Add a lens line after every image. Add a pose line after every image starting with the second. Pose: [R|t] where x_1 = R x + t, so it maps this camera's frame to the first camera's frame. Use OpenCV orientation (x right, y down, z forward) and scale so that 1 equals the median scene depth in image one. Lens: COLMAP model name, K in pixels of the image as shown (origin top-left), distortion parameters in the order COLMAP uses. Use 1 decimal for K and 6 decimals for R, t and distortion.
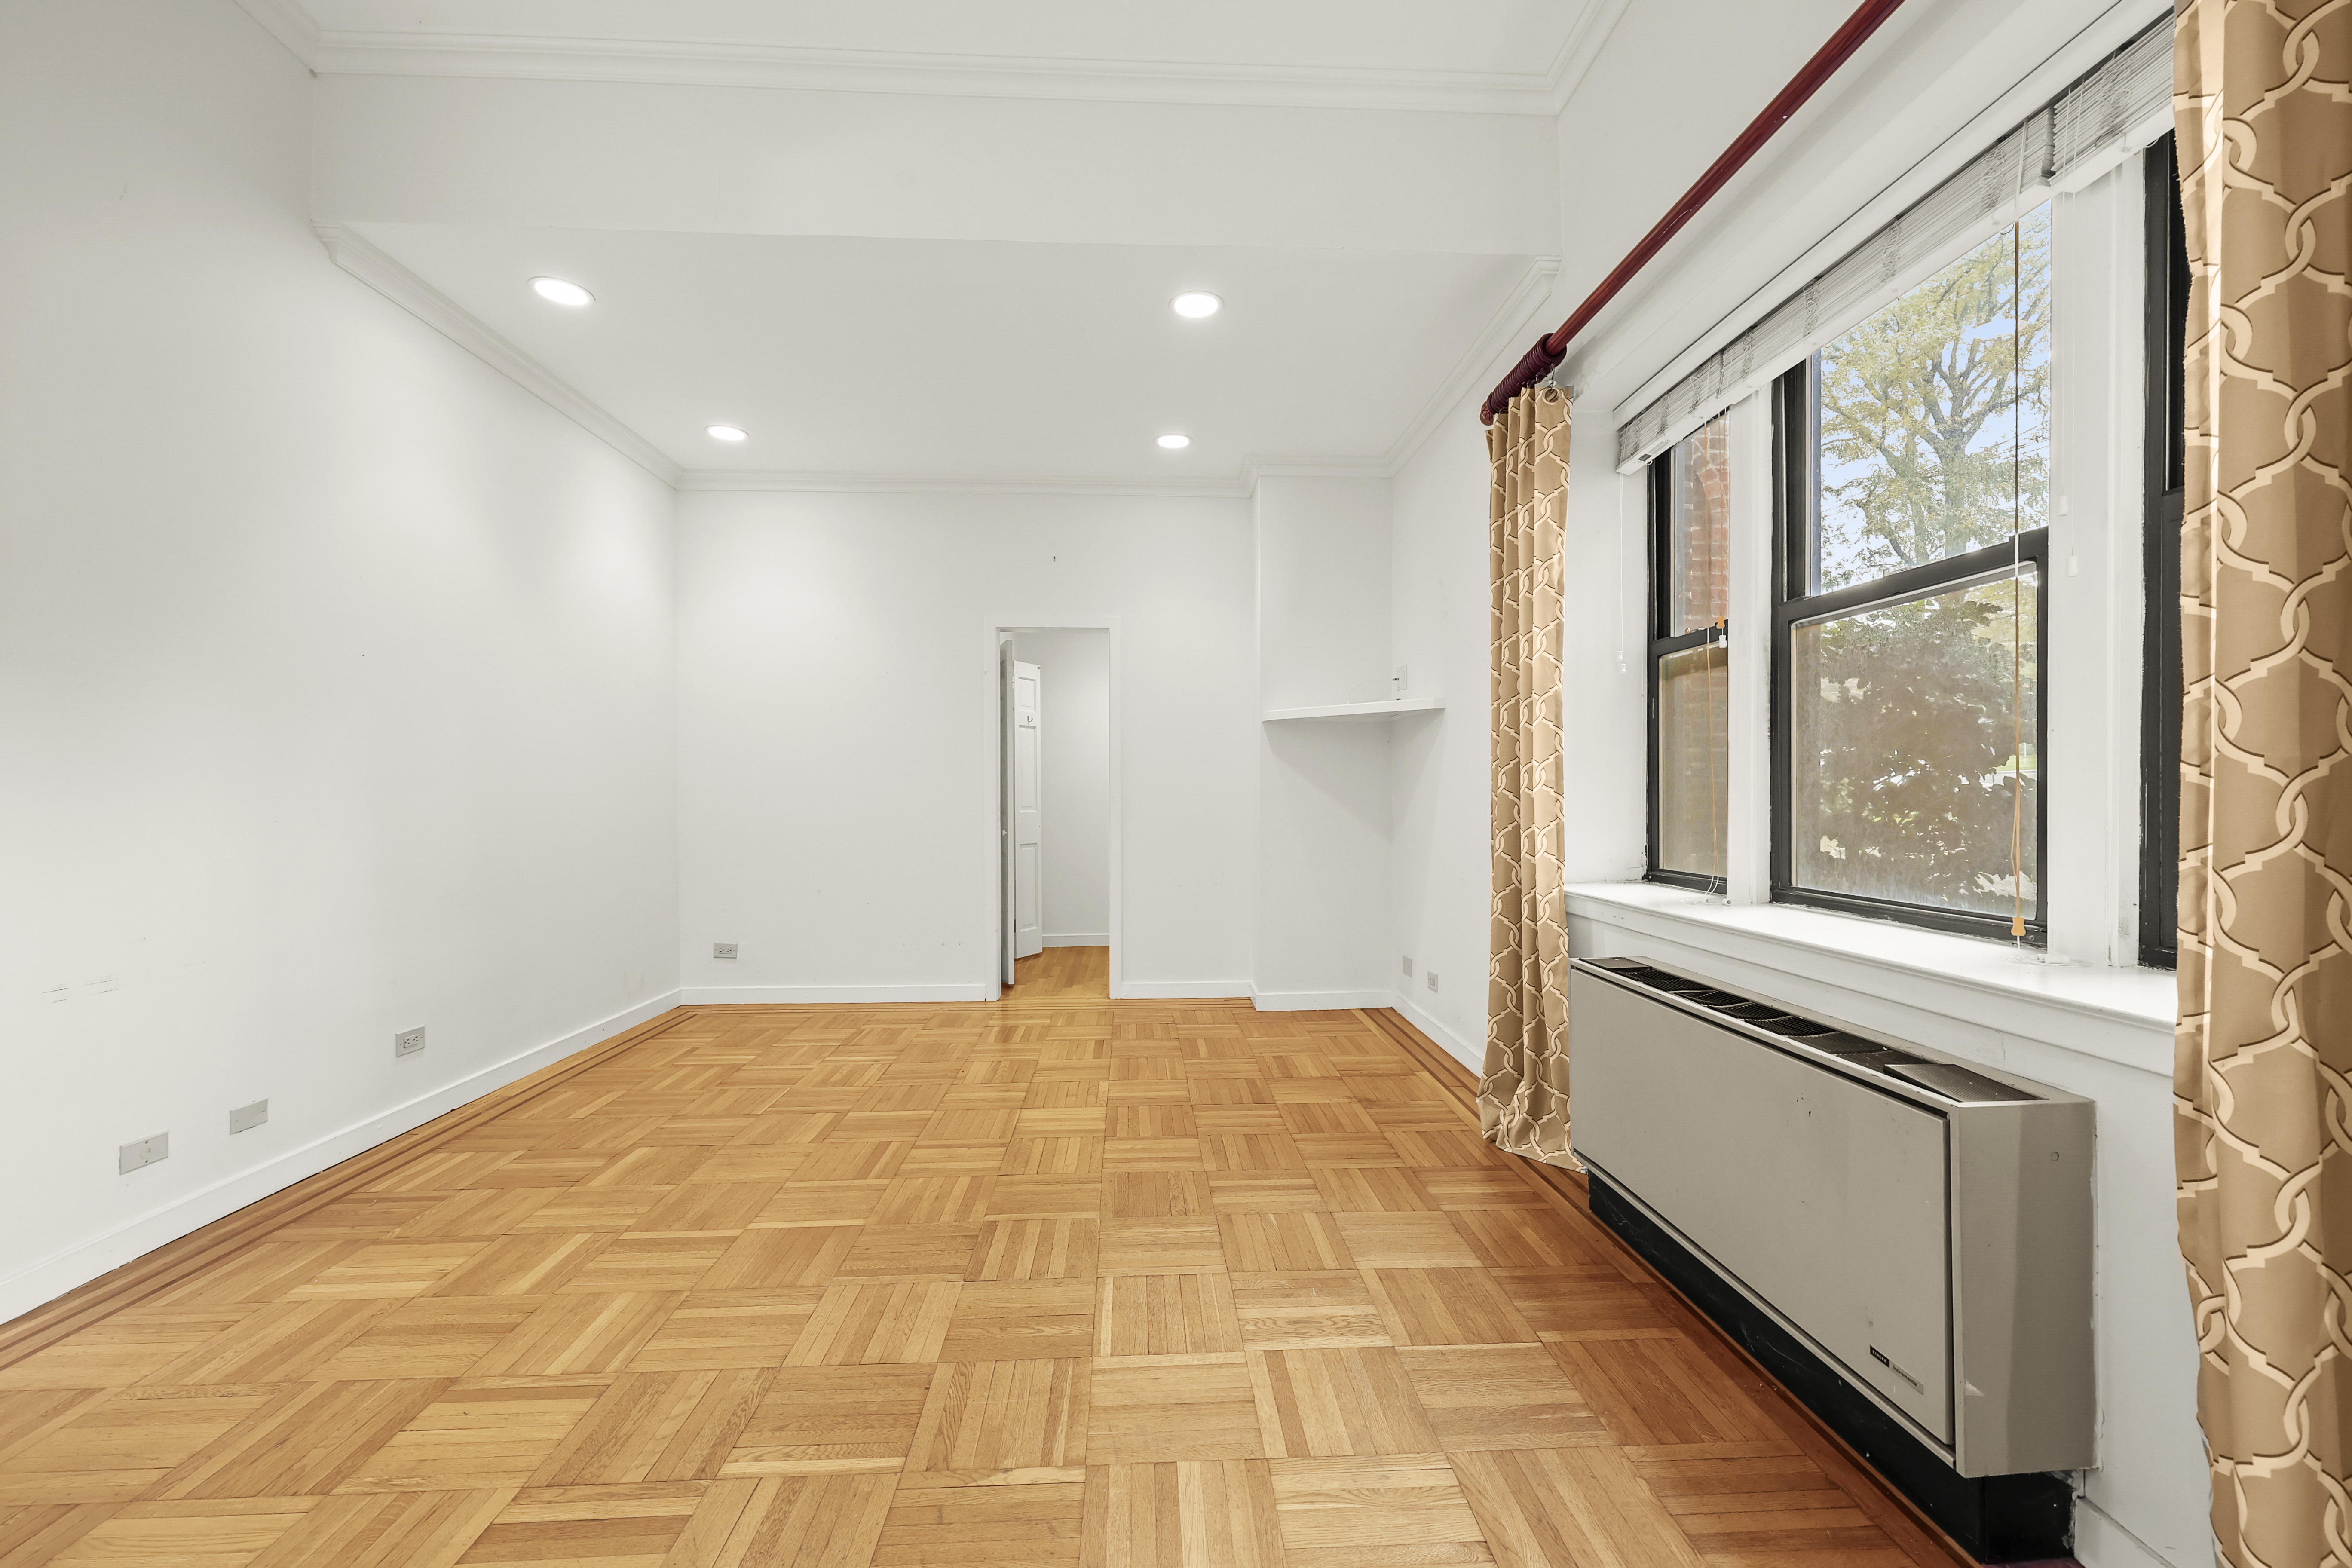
lens RADIAL K [[950.6, 0, 1170.1], [0, 950.6, 793.8], [0, 0, 1]] dist [0.000753, -0.000964]
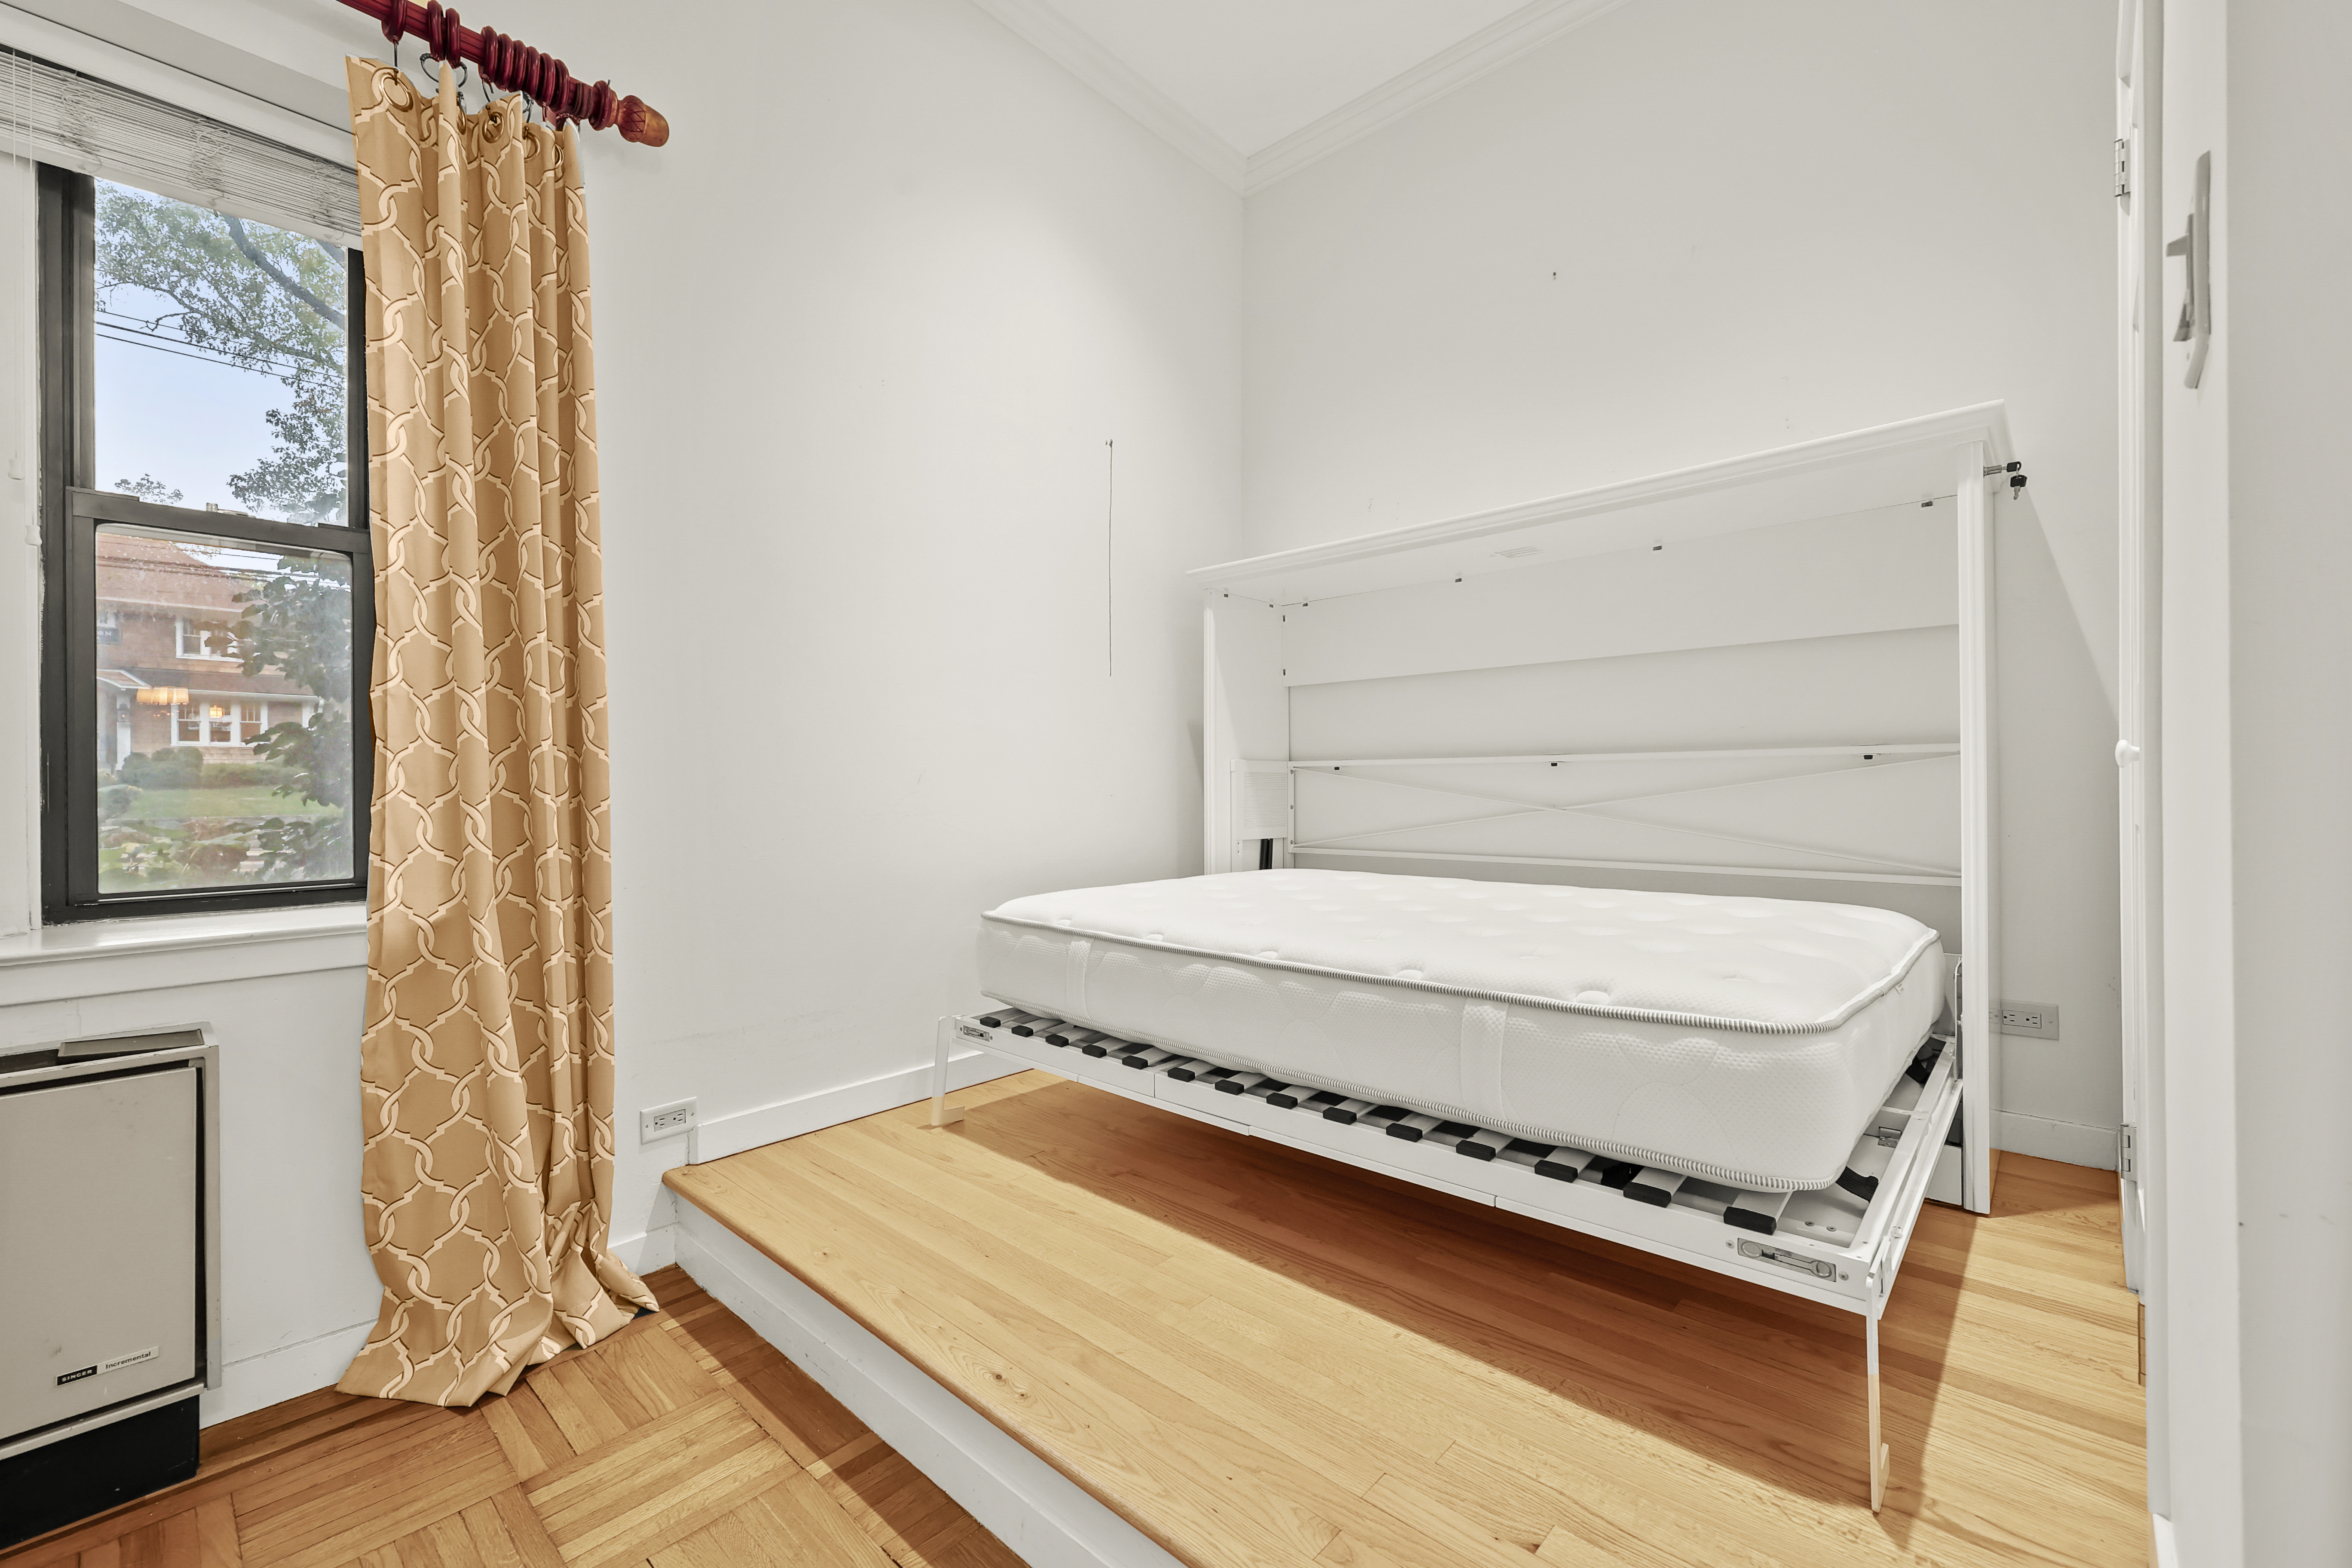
lens RADIAL K [[950.6, 0, 1149.6], [0, 950.6, 785.5], [0, 0, 1]] dist [0.000753, -0.000964]
pose [[-0.699026, 0.003917, 0.715086, -0.308559], [0.006937, 0.999975, 0.001304, 0.017386], [-0.715063, 0.005872, -0.699036, 0.448954]]
